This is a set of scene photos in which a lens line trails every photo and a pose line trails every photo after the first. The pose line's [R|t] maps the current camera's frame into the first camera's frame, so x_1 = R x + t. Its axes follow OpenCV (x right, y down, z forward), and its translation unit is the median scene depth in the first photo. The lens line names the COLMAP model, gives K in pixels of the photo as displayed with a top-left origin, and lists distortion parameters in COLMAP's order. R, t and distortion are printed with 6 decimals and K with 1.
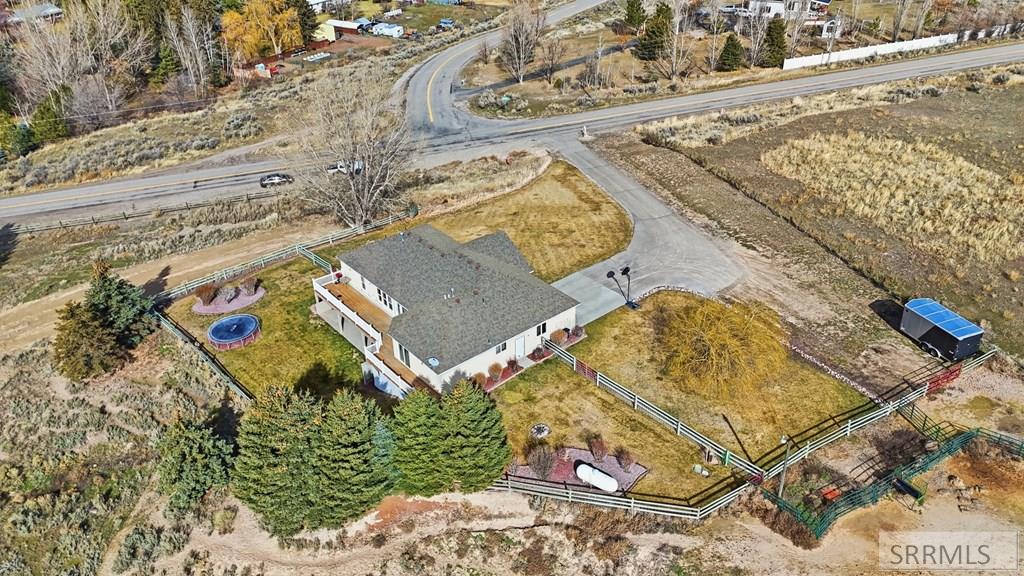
lens RADIAL K [[755.1, 0, 512.0], [0, 755.1, 288.0], [0, 0, 1]] dist [0.086332, -0.103815]
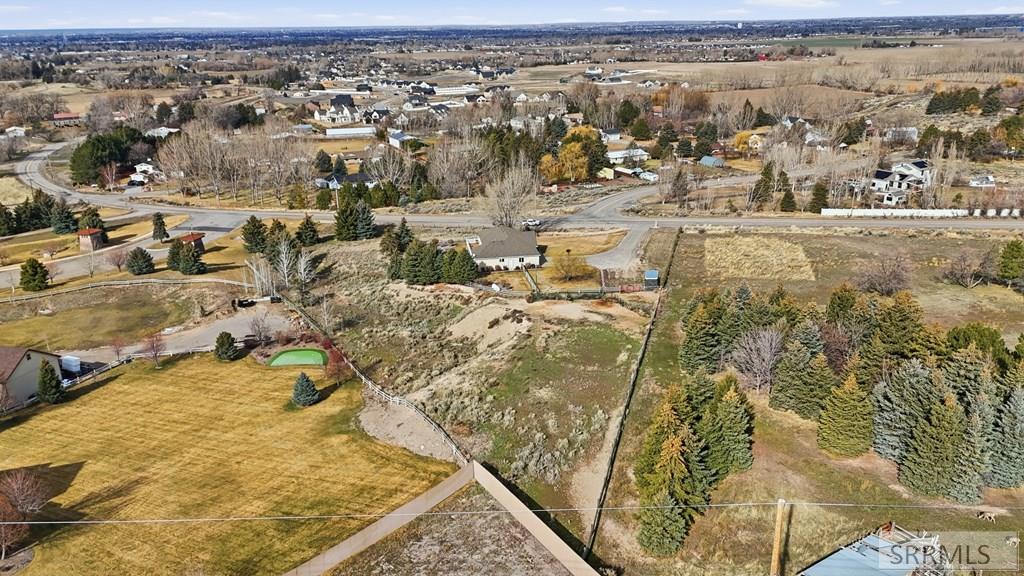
lens RADIAL K [[755.1, 0, 512.0], [0, 755.1, 288.0], [0, 0, 1]] dist [0.086332, -0.103815]
pose [[0.854307, 0.176977, -0.488711, 0.638980], [-0.272619, 0.953105, -0.131414, 0.244625], [0.442535, 0.245500, 0.862492, -0.616206]]
